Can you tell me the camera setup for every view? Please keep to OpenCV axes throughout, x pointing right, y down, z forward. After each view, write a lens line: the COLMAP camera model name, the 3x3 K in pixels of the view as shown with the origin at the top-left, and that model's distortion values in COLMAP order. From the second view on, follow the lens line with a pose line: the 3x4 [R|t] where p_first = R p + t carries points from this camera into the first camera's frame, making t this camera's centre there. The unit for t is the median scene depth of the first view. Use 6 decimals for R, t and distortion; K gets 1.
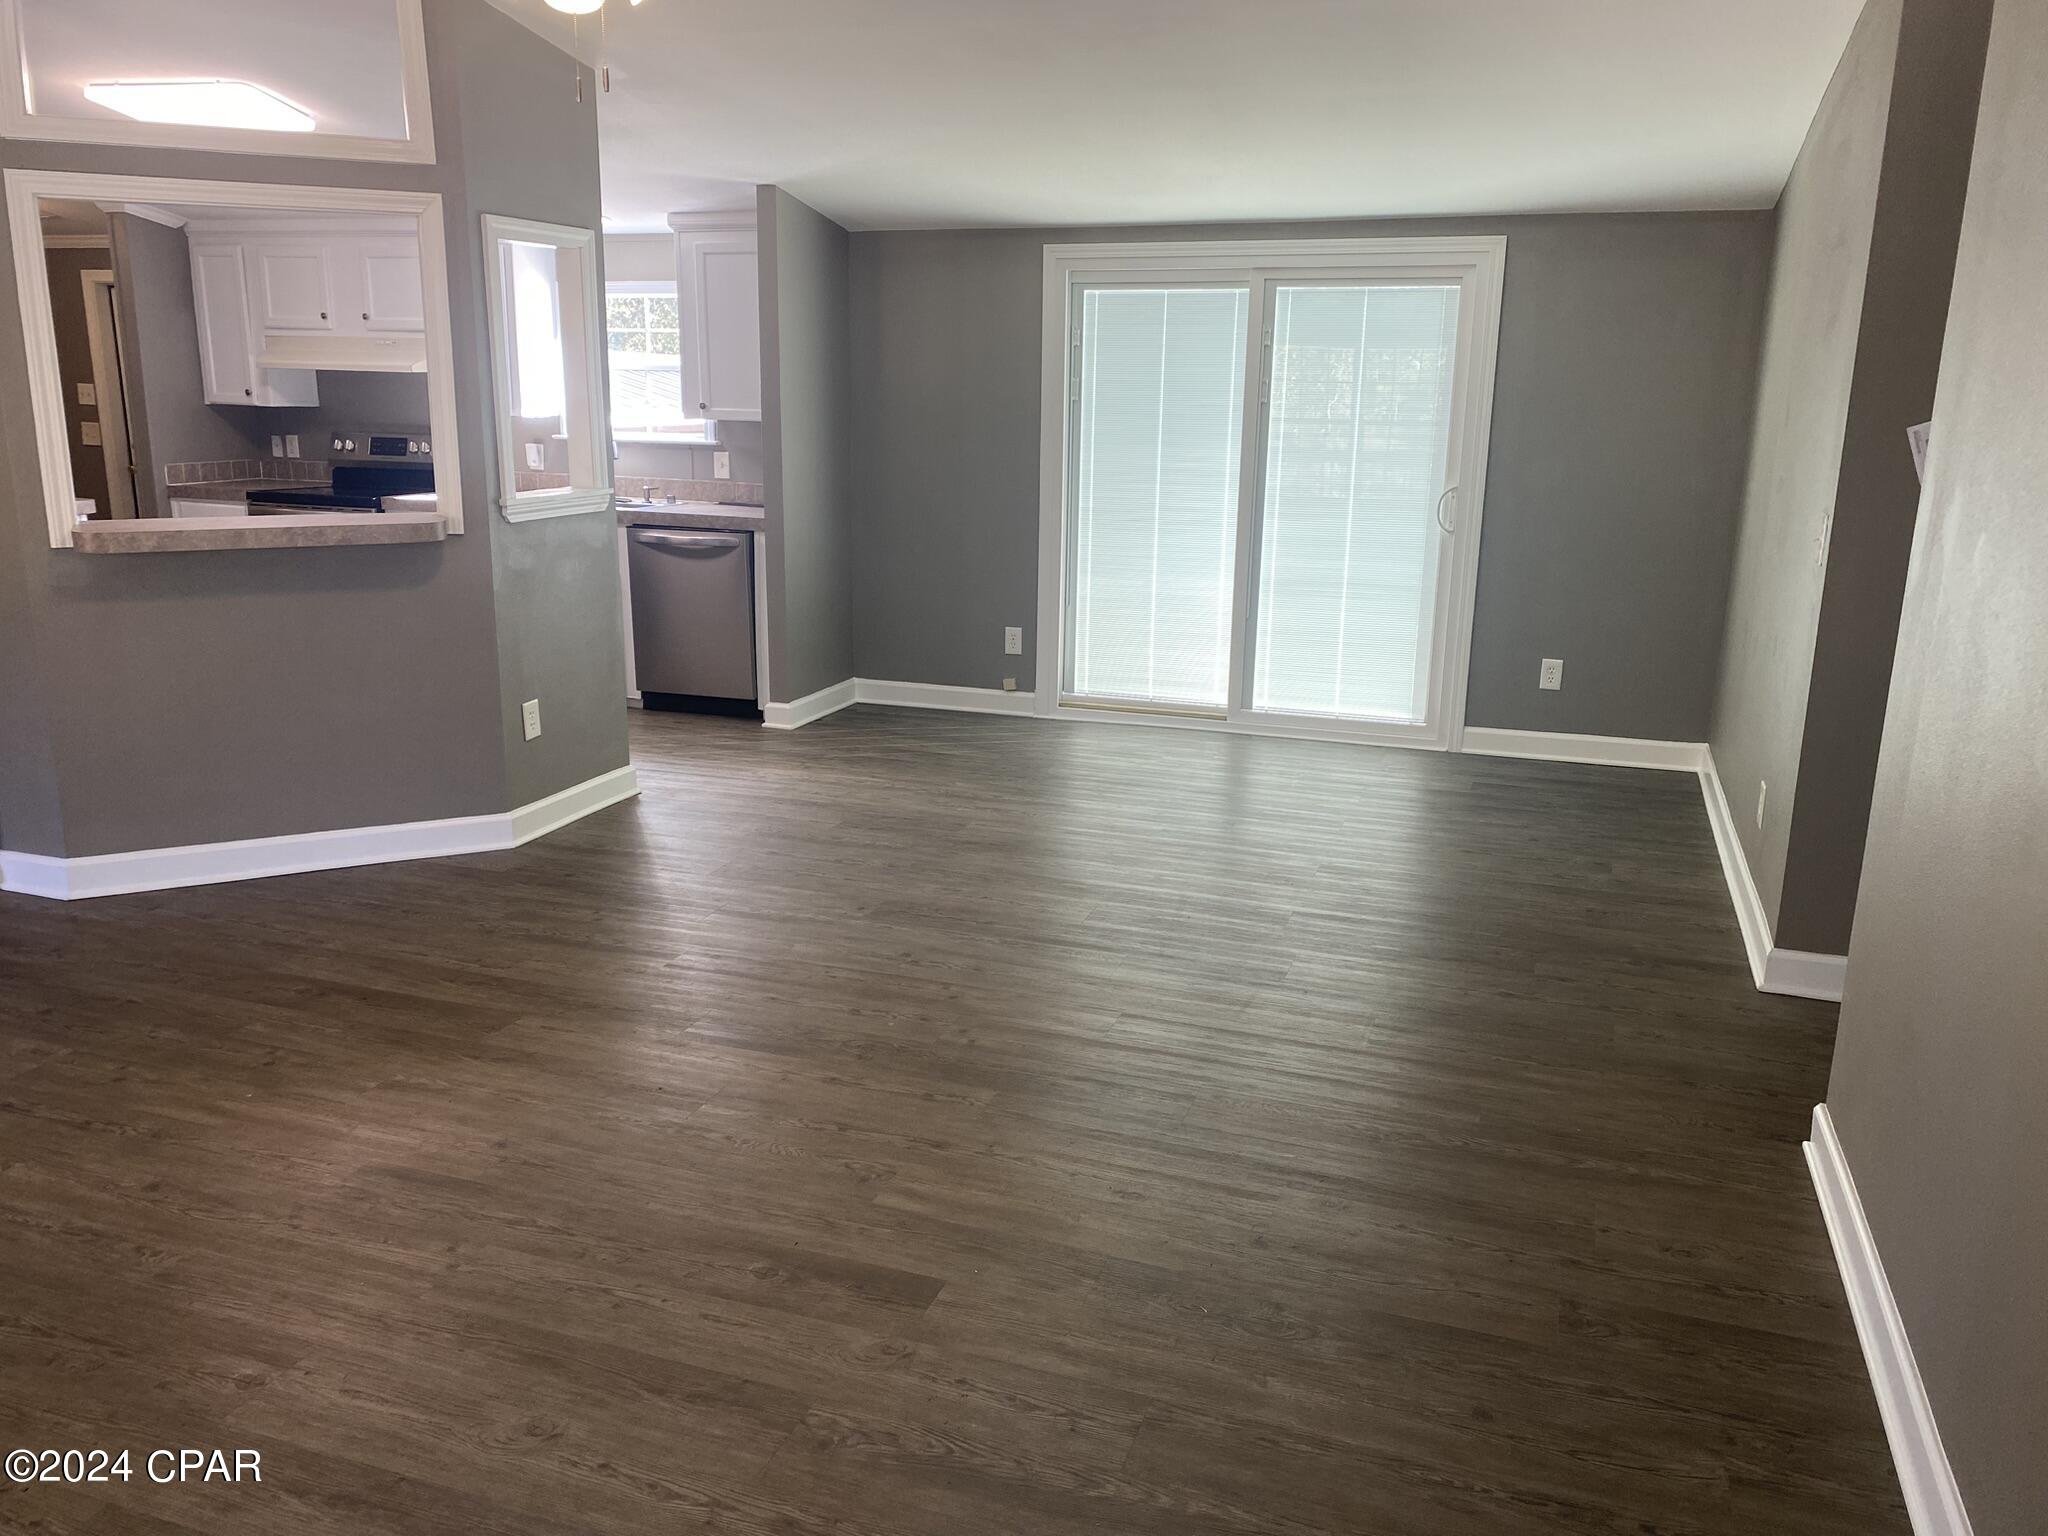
lens RADIAL K [[1549.2, 0, 1029.3], [0, 1549.2, 760.3], [0, 0, 1]] dist [0.032811, -0.032254]
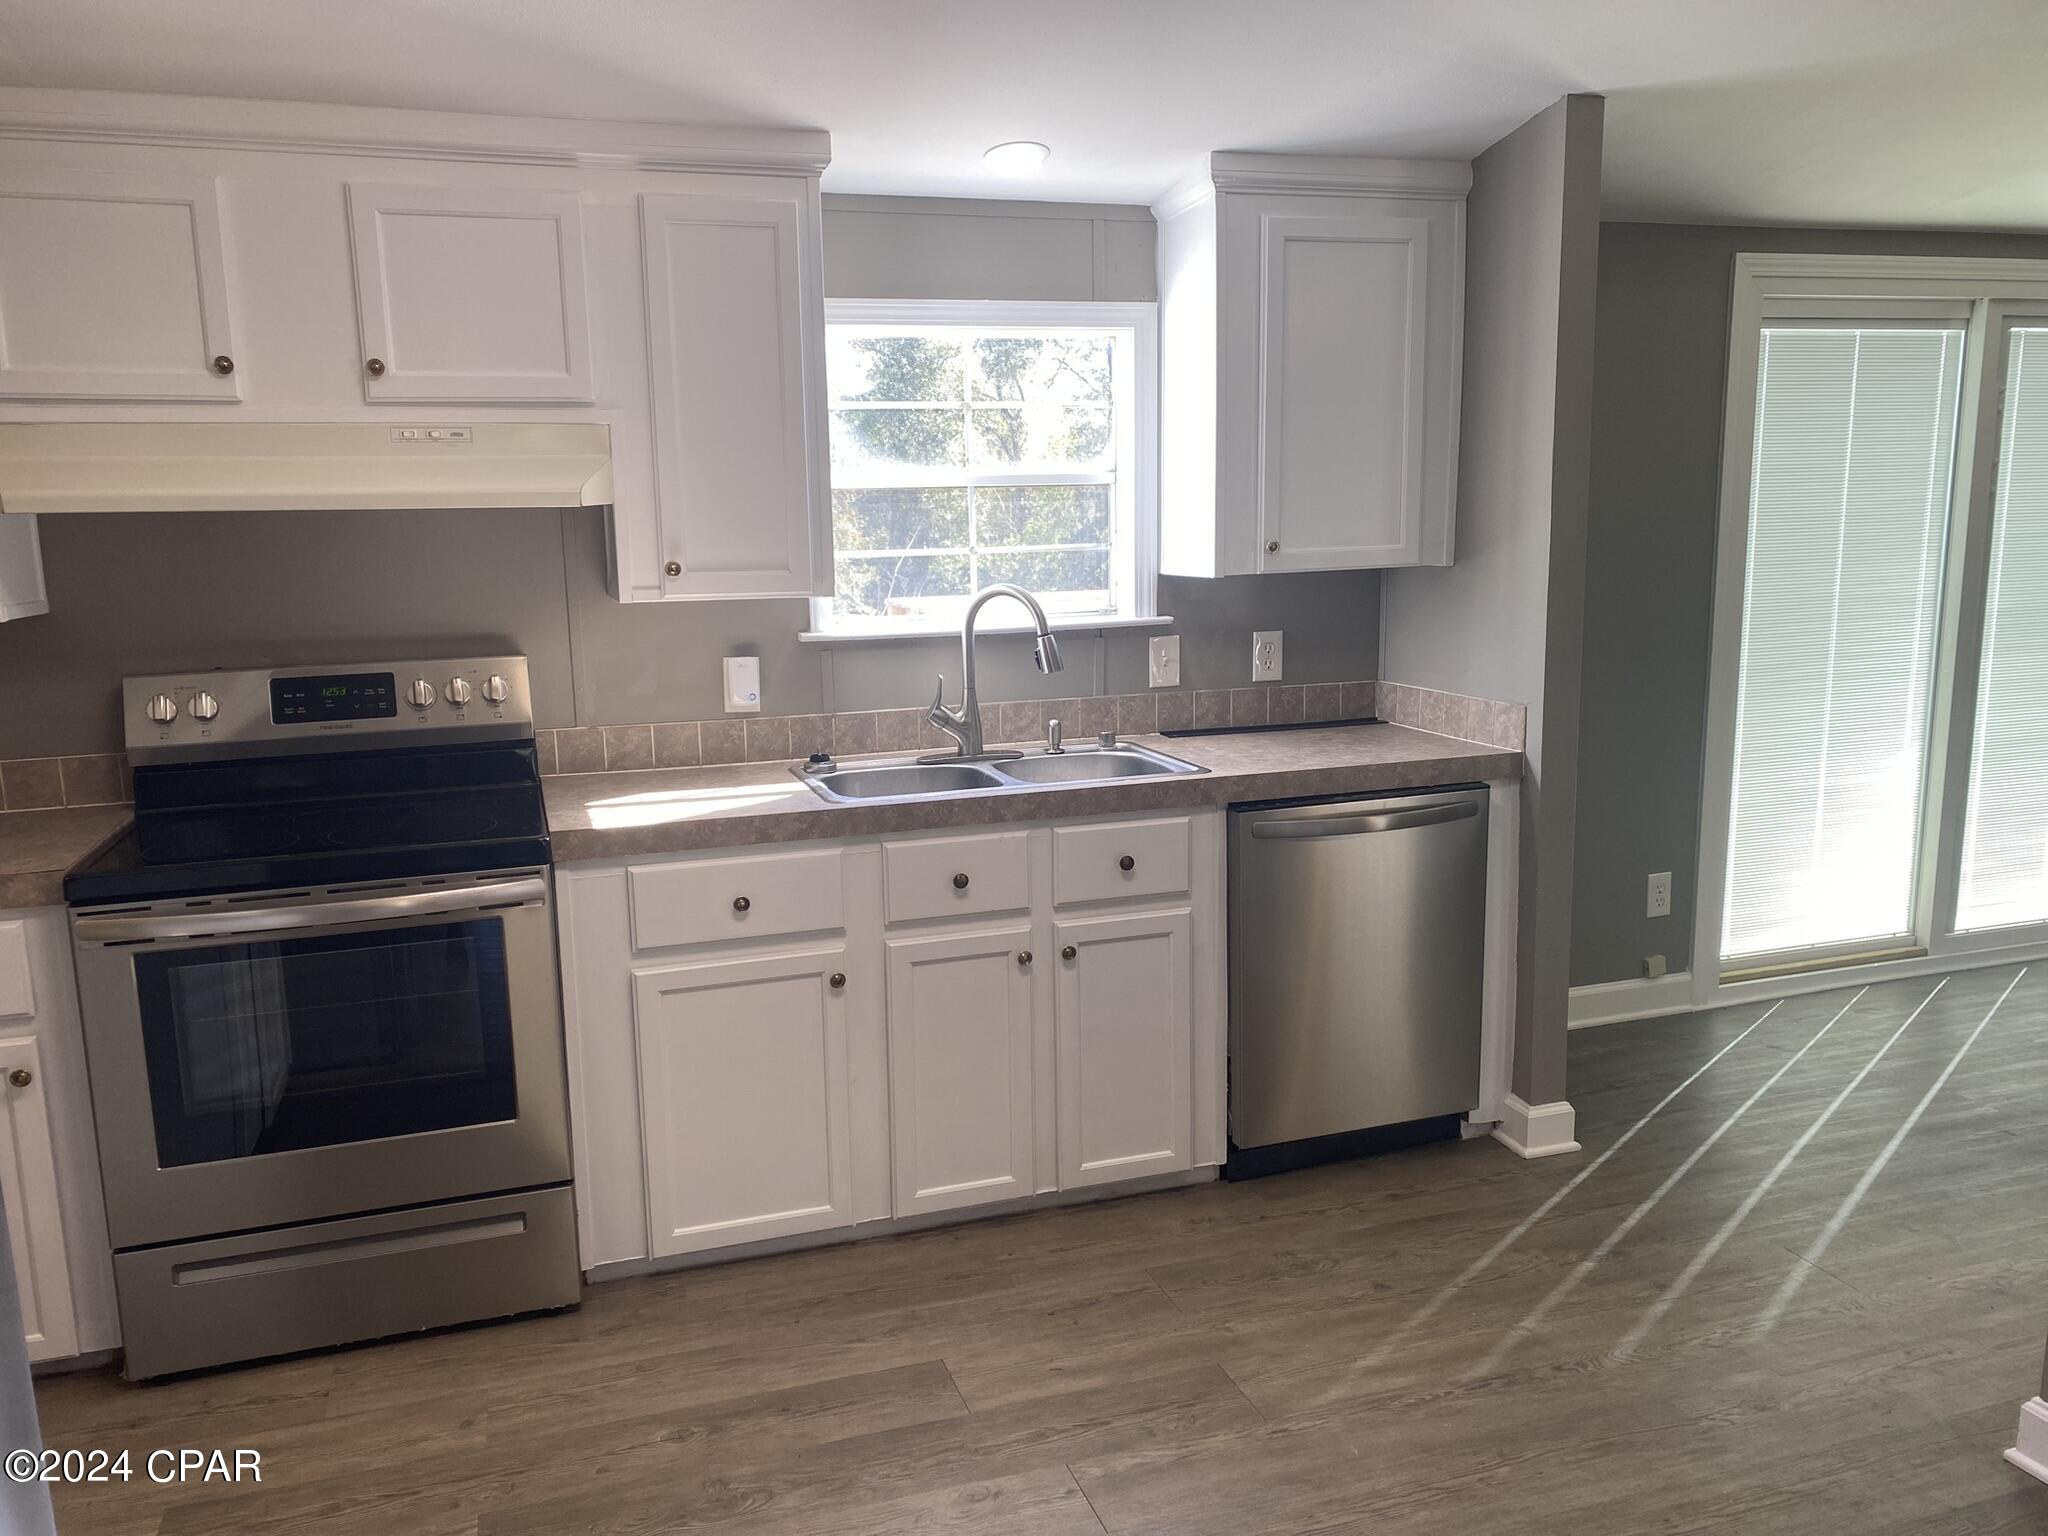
lens RADIAL K [[1544.8, 0, 1010.2], [0, 1544.8, 784.6], [0, 0, 1]] dist [0.078880, -0.117405]
pose [[0.794841, -0.143710, 0.589555, -0.724450], [0.177813, 0.984064, 0.000147, -0.211274], [-0.580181, 0.104714, 0.807728, 0.823398]]
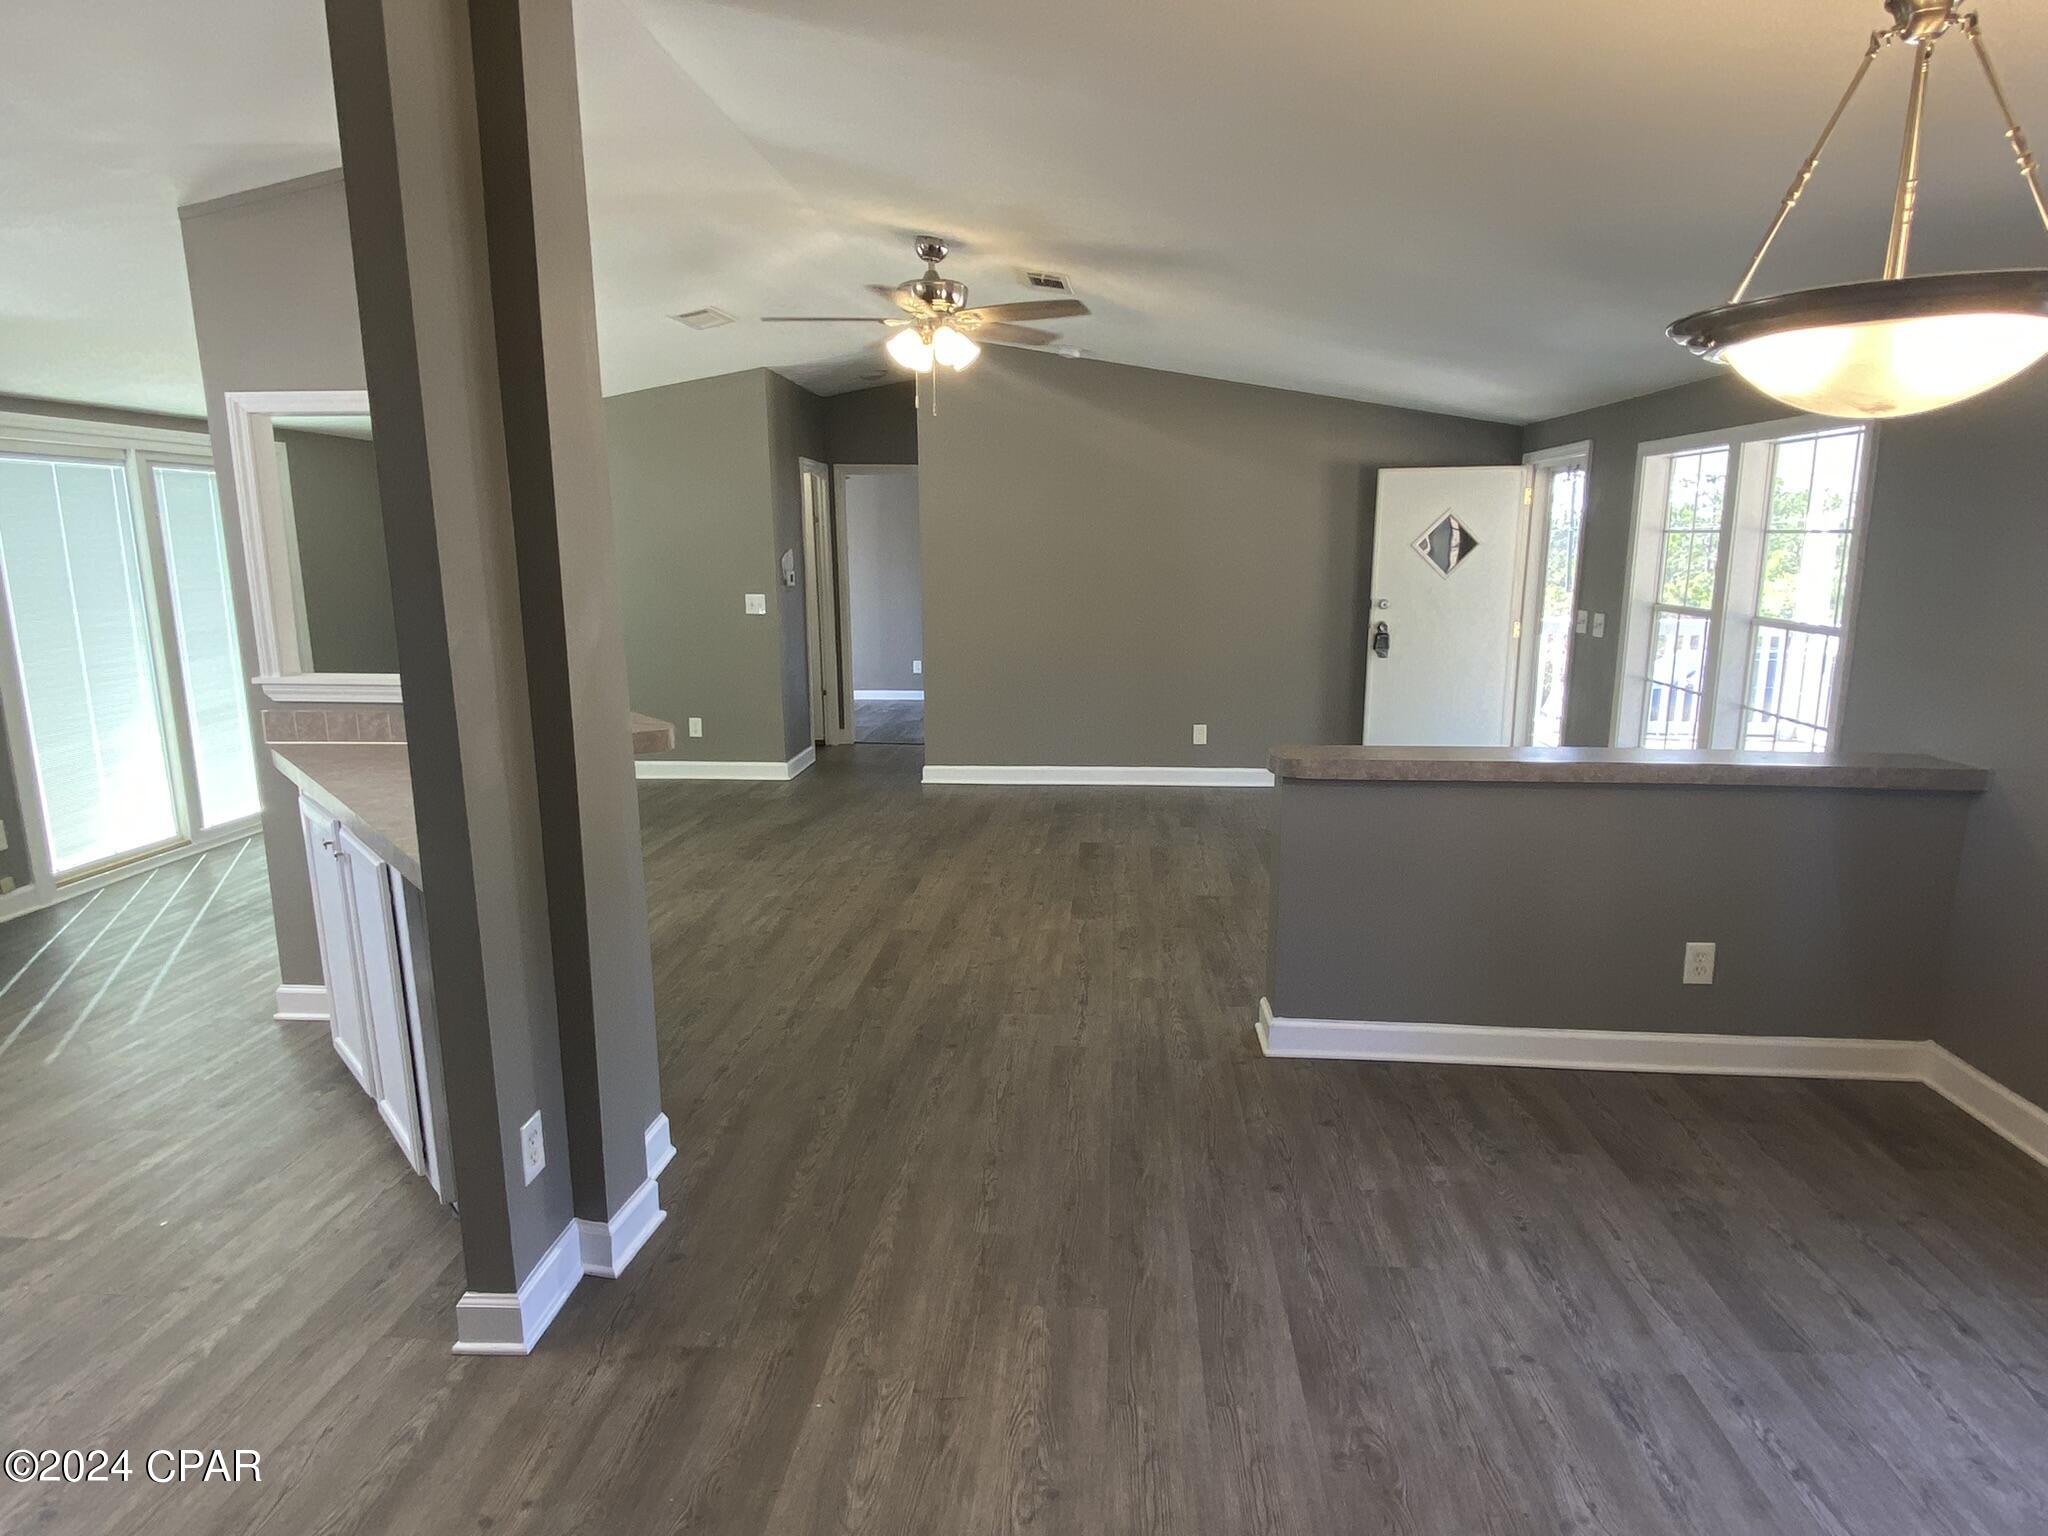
lens RADIAL K [[1156.0, 0, 1013.8], [0, 1156.0, 778.1], [0, 0, 1]] dist [0.029537, -0.034652]
pose [[-0.242846, -0.212077, 0.946599, -0.999629], [0.232027, 0.934786, 0.268957, -0.195772], [-0.941907, 0.284952, -0.177801, 0.702158]]
